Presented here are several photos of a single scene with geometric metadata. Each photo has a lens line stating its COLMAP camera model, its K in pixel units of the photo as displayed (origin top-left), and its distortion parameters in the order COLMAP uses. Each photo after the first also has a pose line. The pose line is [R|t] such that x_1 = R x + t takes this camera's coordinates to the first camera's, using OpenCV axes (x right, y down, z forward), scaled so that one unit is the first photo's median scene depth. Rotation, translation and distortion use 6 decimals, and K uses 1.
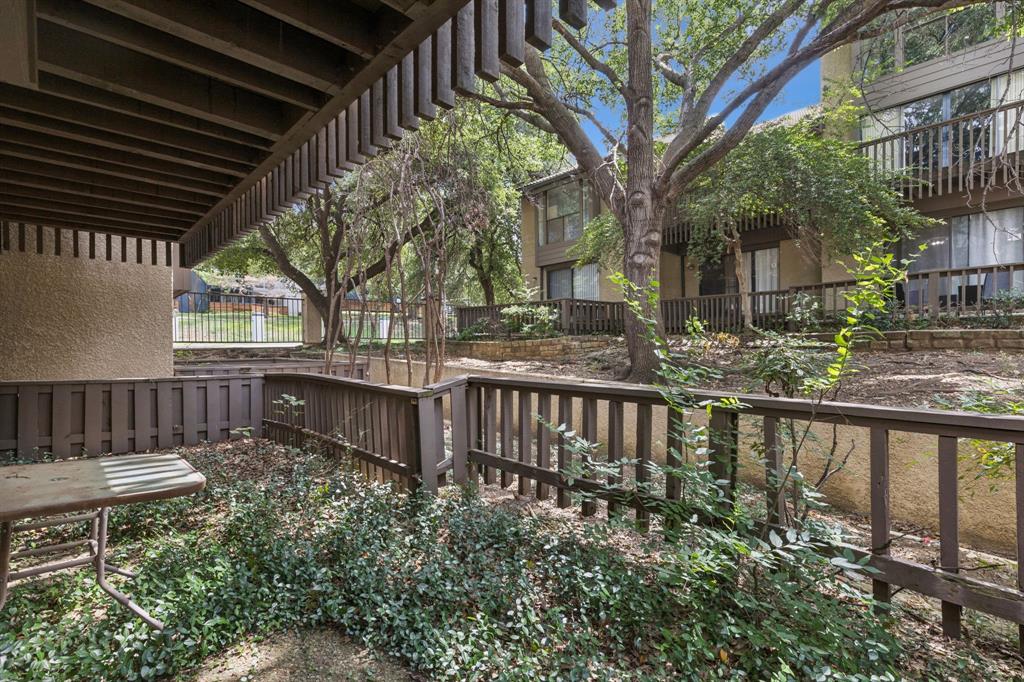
lens RADIAL K [[465.2, 0, 515.1], [0, 465.2, 339.1], [0, 0, 1]] dist [0.009682, -0.000057]
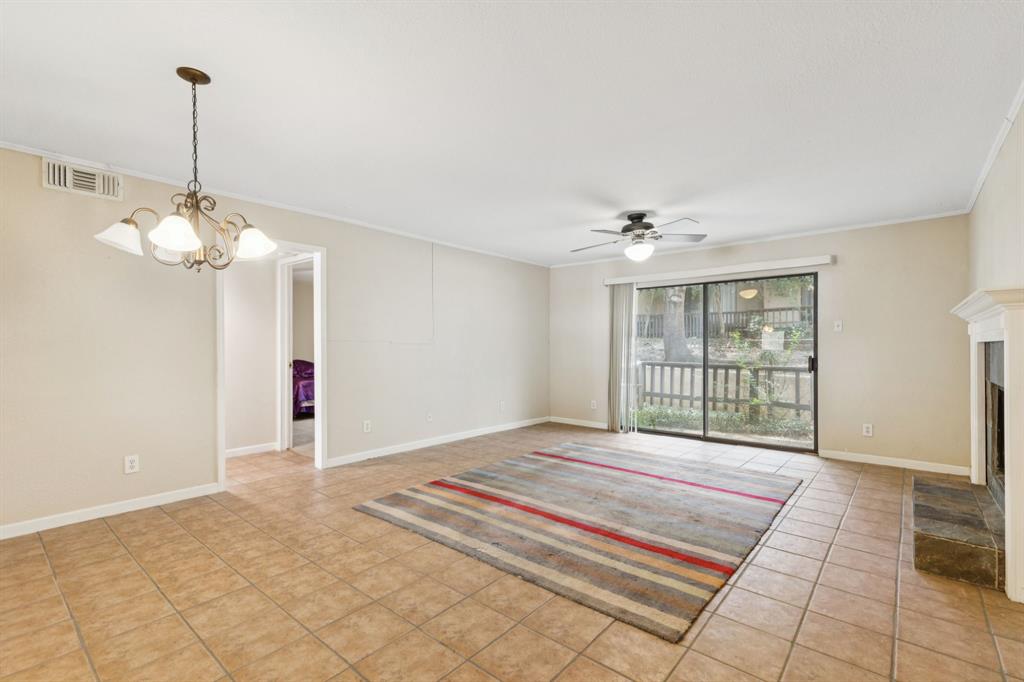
lens RADIAL K [[465.2, 0, 515.1], [0, 465.2, 339.1], [0, 0, 1]] dist [0.009682, -0.000057]
pose [[0.993157, 0.004603, 0.116698, -0.418035], [-0.003126, 0.999913, -0.012840, 0.002428], [-0.116747, 0.012388, 0.993084, -0.522362]]
